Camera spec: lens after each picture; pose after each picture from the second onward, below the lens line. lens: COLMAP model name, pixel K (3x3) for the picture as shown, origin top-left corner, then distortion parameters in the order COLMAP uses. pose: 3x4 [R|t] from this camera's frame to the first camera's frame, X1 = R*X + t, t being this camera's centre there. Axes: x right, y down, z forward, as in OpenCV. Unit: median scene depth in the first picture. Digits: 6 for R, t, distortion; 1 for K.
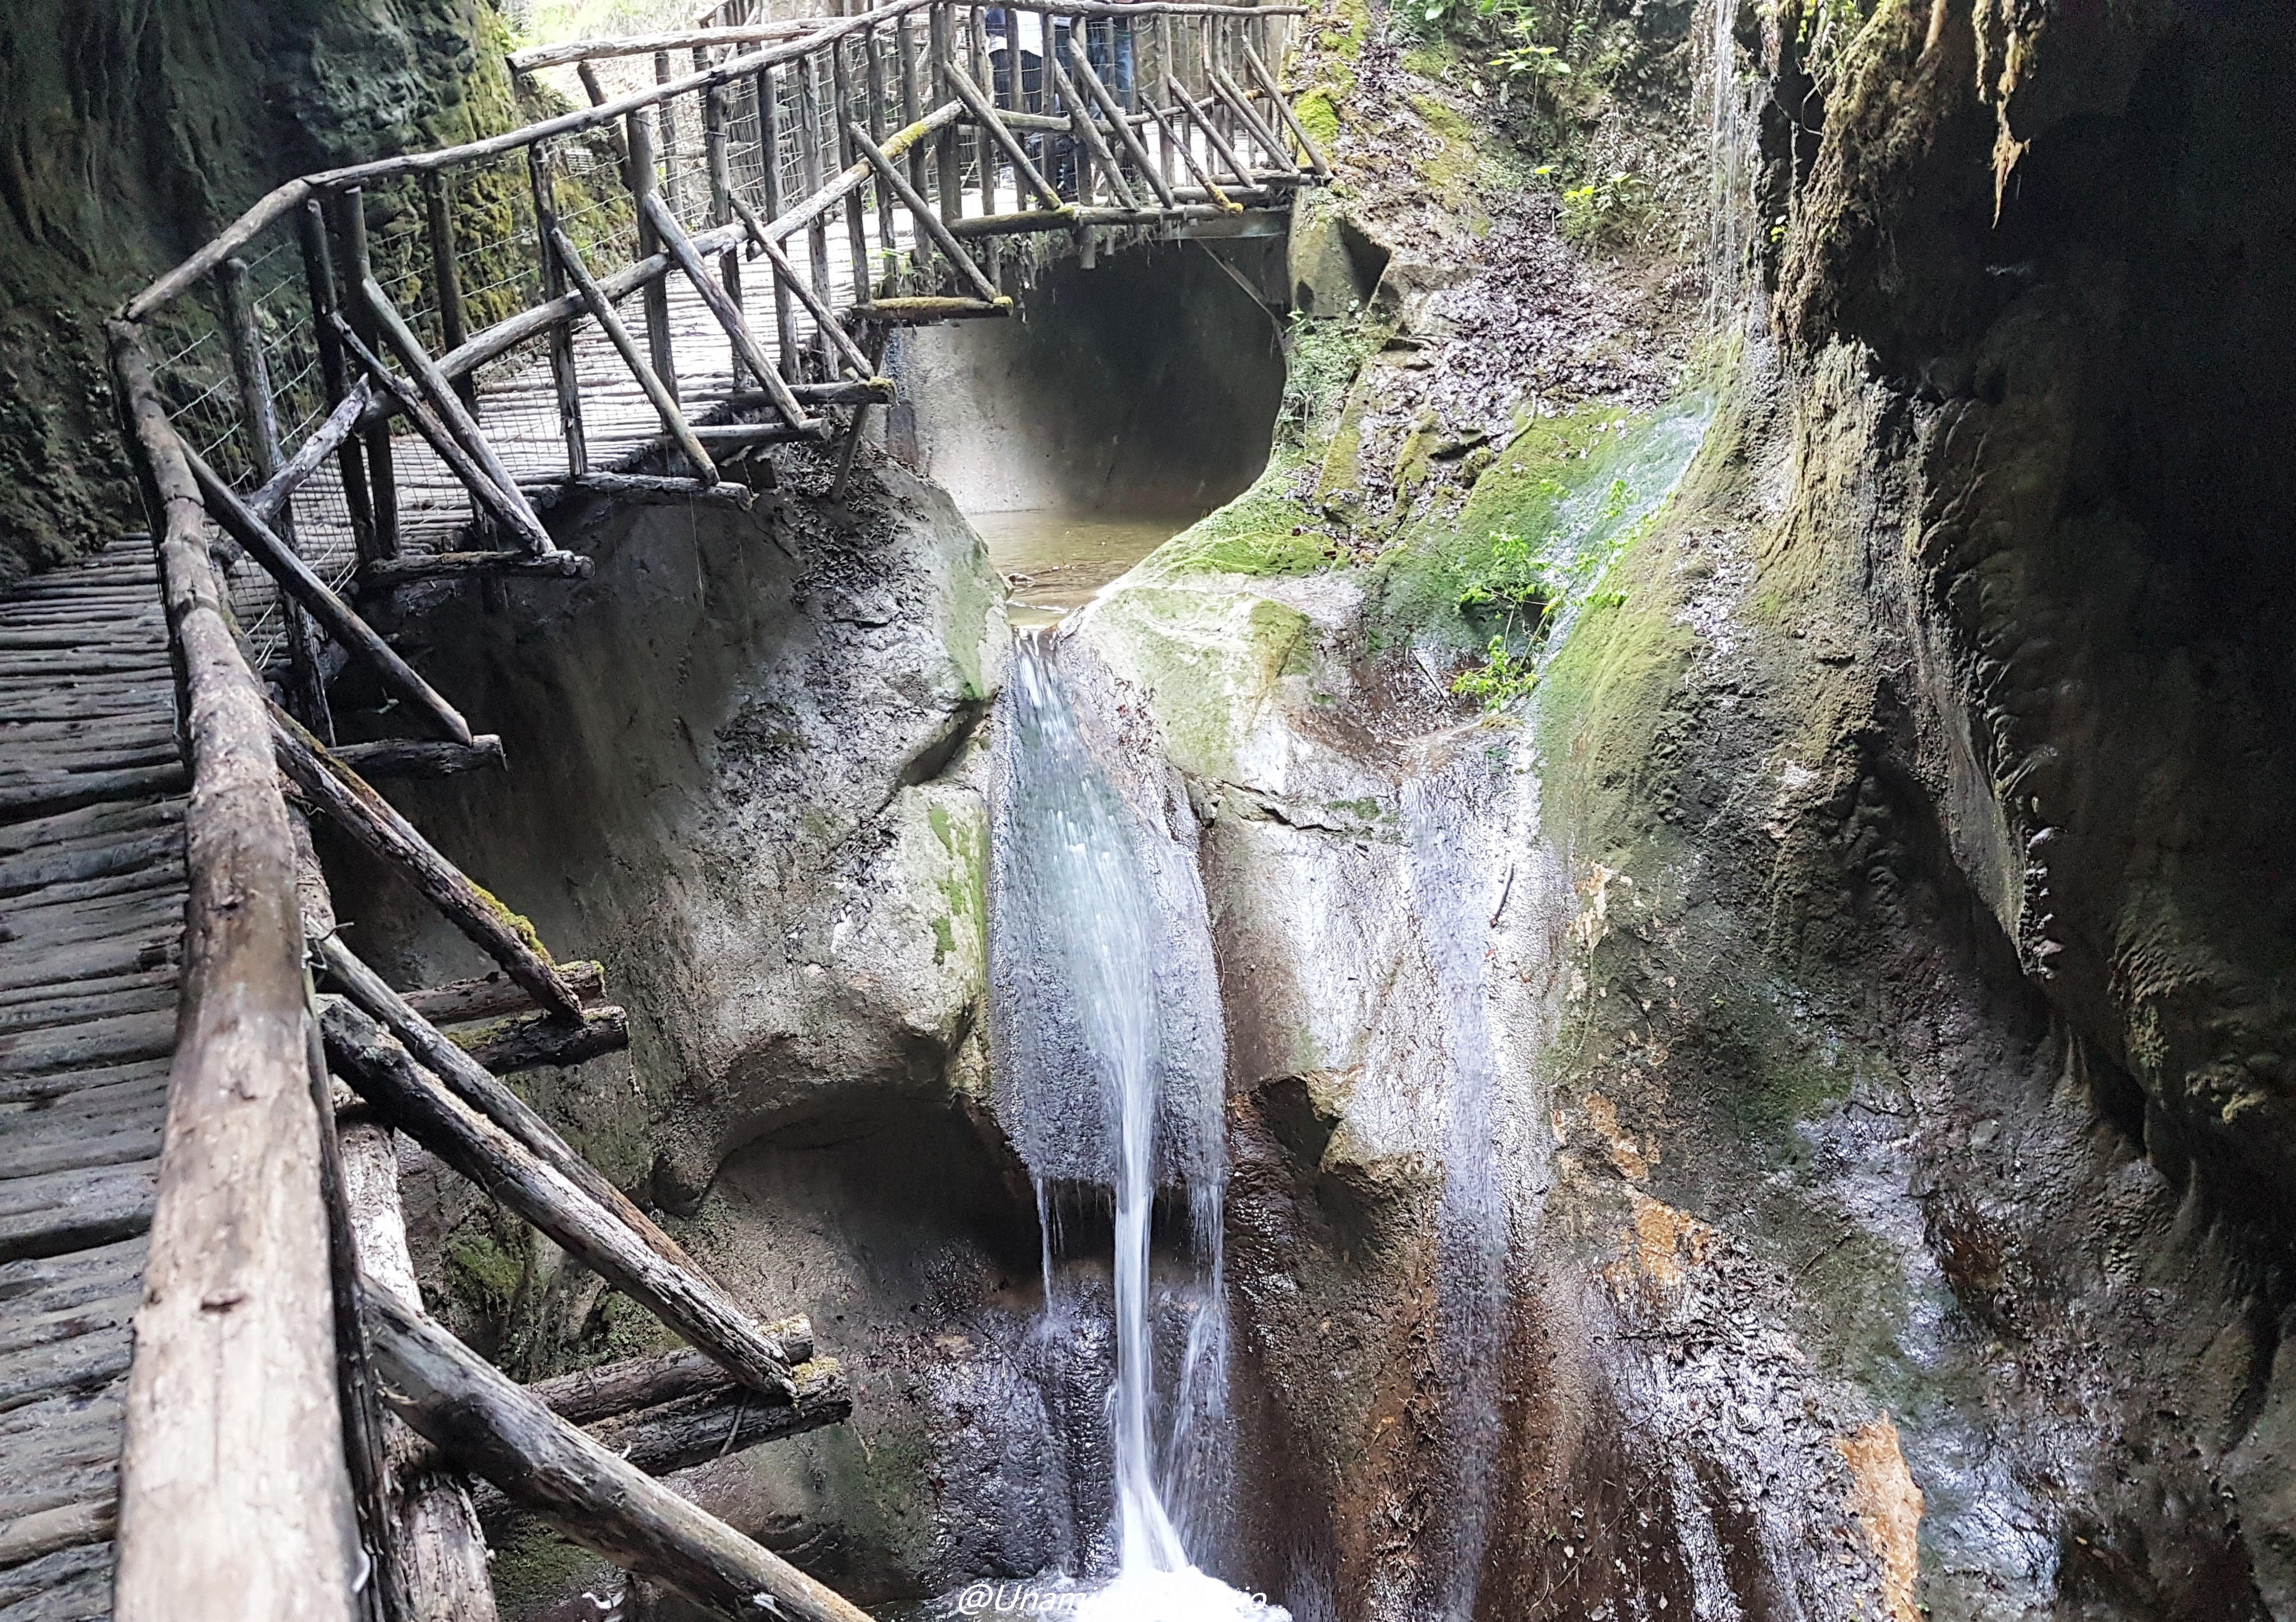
lens RADIAL K [[1845.9, 0, 1146.7], [0, 1845.9, 933.9], [0, 0, 1]] dist [0.183088, -0.290357]
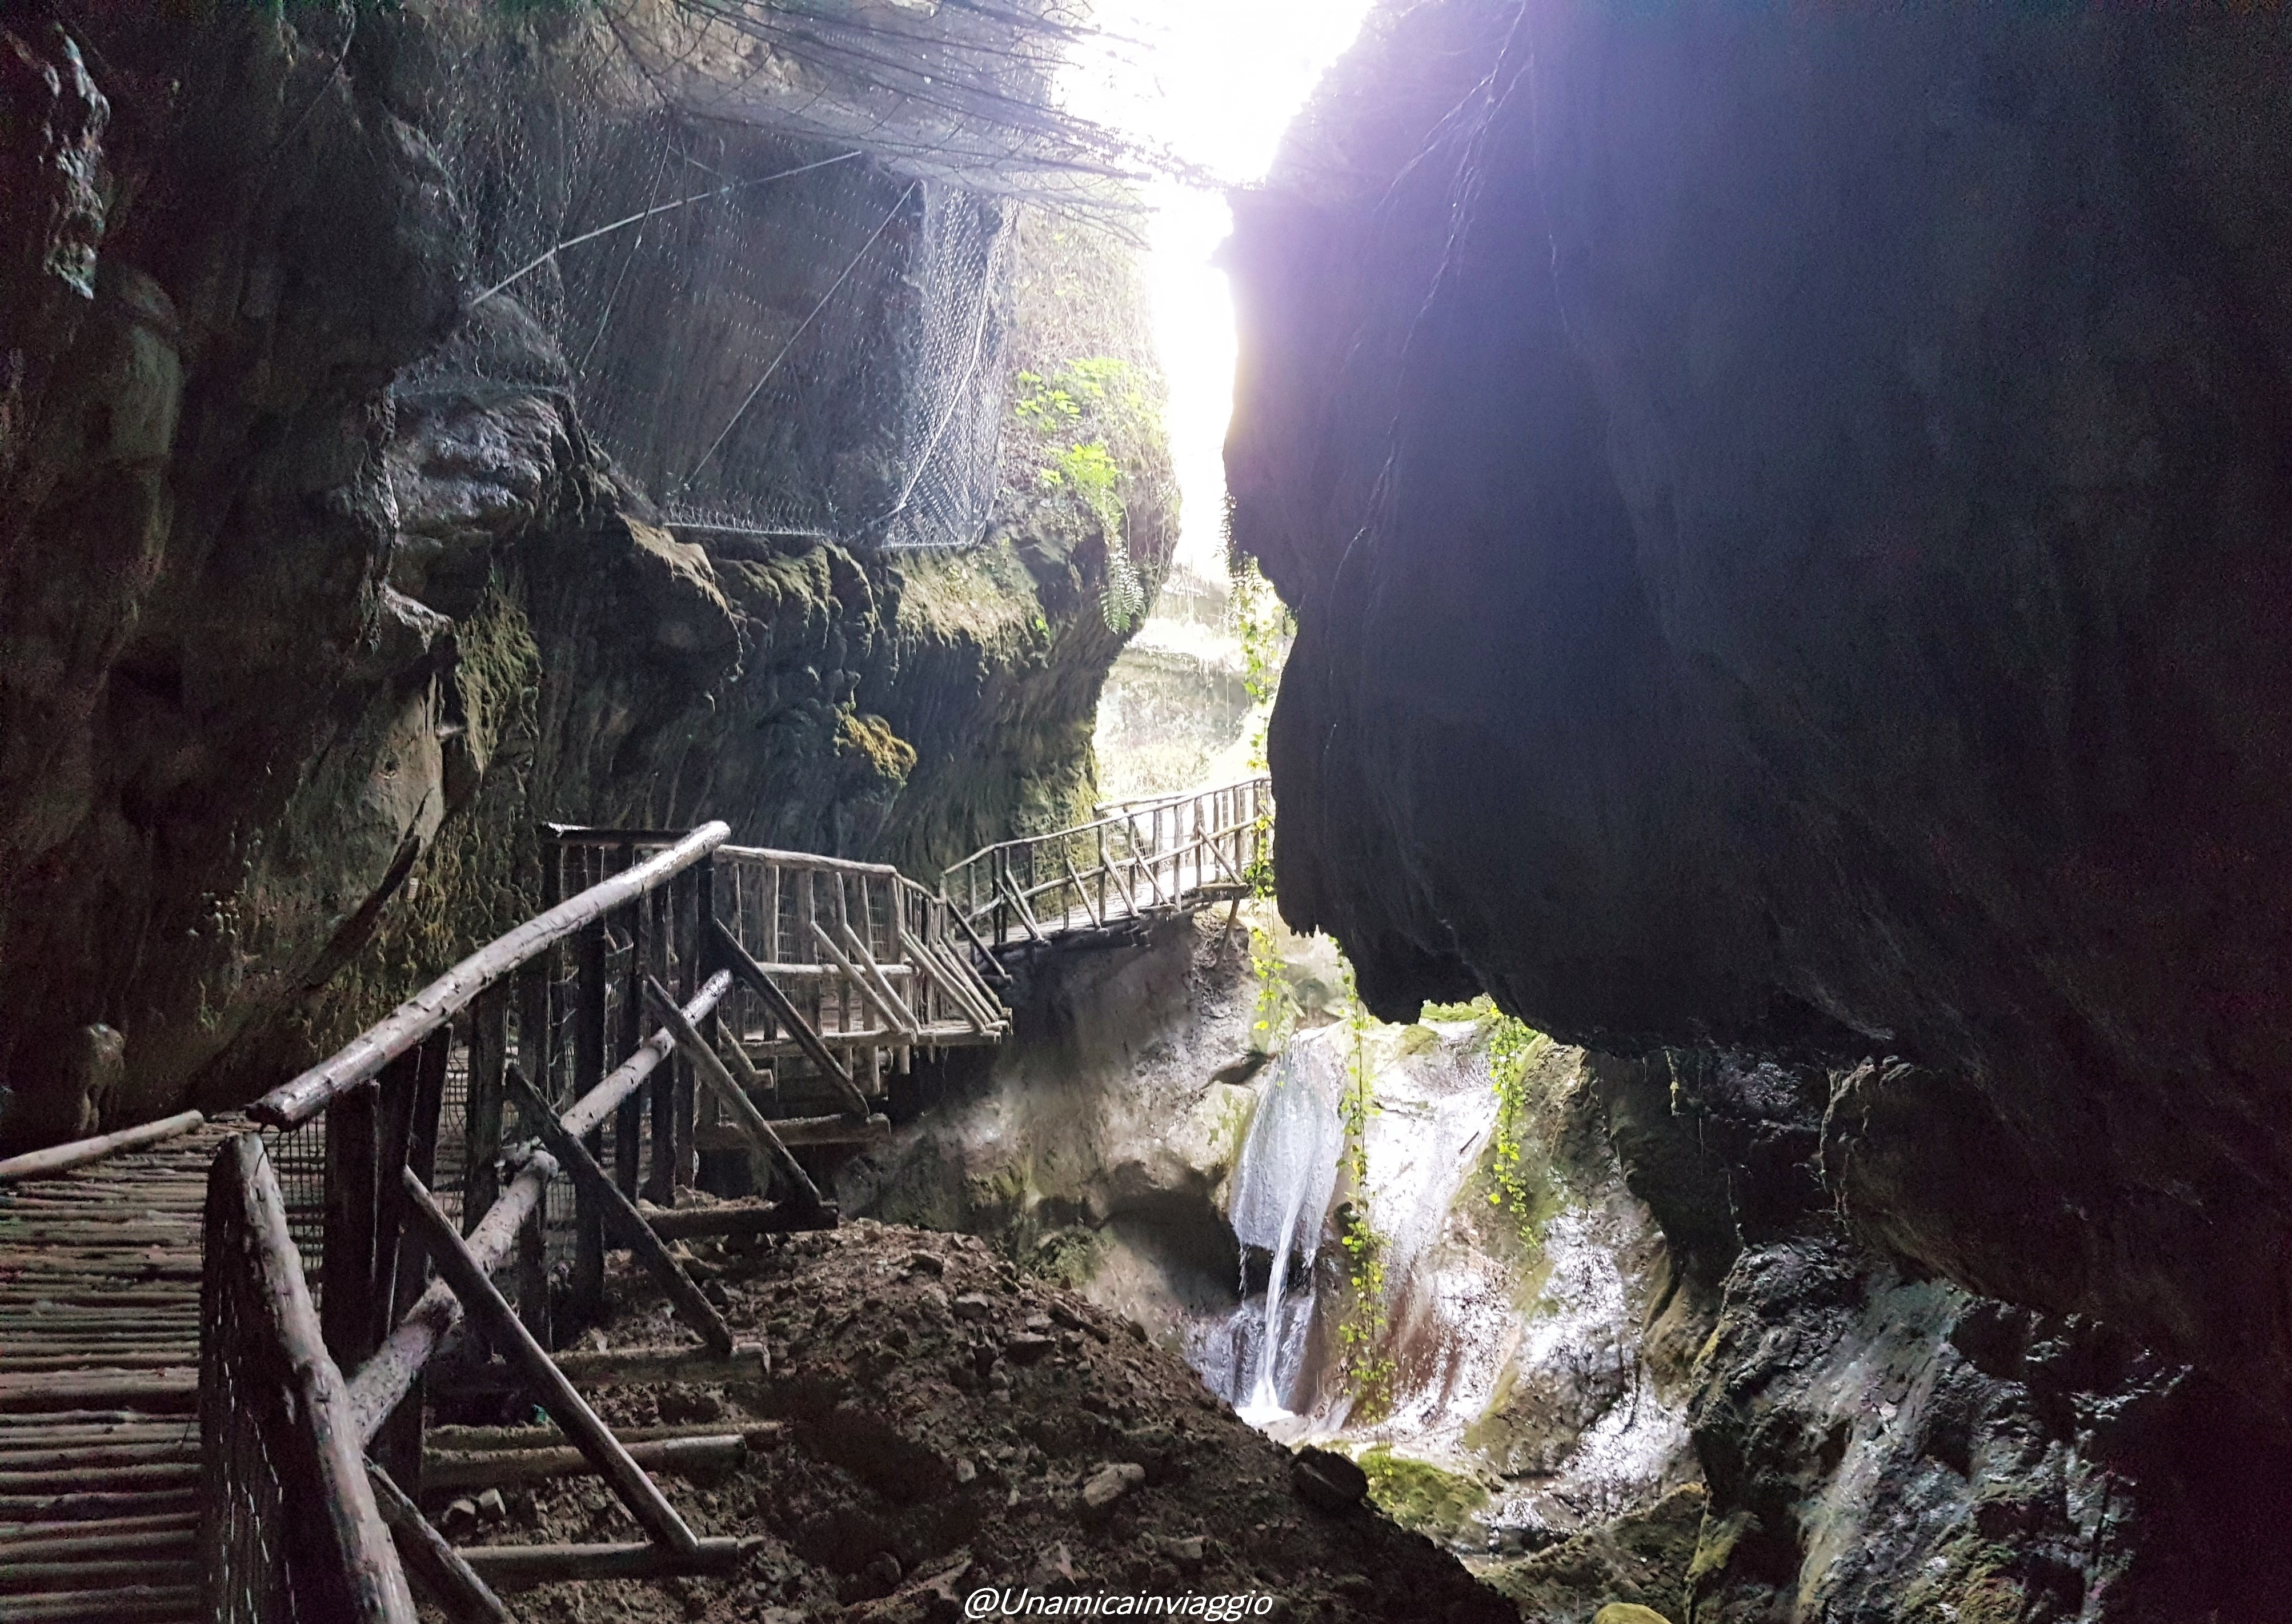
lens RADIAL K [[1842.9, 0, 1144.7], [0, 1842.9, 934.7], [0, 0, 1]] dist [0.183088, -0.290357]
pose [[0.920674, 0.009208, -0.390225, 0.735033], [-0.135692, 0.944921, -0.297846, 0.479108], [0.365989, 0.327169, 0.871213, -1.185912]]
